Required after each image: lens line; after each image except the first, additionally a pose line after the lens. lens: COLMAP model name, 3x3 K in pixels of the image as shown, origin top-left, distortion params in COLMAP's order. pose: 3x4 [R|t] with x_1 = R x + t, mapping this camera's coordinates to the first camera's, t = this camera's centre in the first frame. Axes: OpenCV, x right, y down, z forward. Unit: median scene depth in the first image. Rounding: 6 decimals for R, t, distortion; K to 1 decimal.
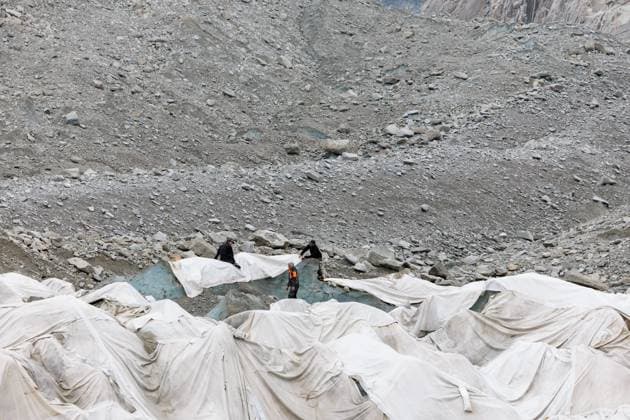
lens RADIAL K [[2055.8, 0, 315.9], [0, 2055.8, 209.7], [0, 0, 1]] dist [0.021496, 0.000000]
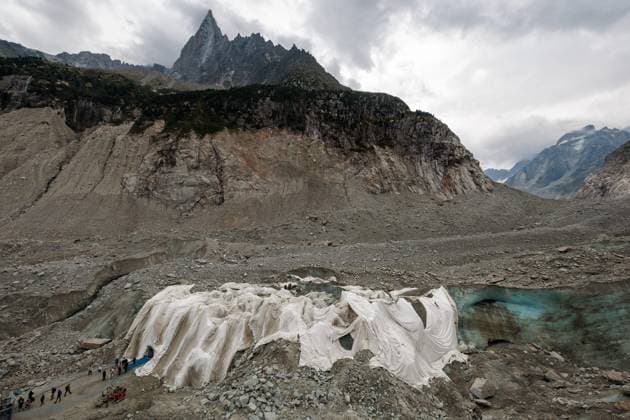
lens RADIAL K [[264.5, 0, 317.4], [0, 264.5, 203.6], [0, 0, 1]] dist [-0.001568, 0.000610]
pose [[0.734477, -0.086395, -0.673112, 0.797706], [0.015407, 0.993731, -0.110735, -0.199882], [0.678458, 0.070962, 0.731204, 0.371824]]
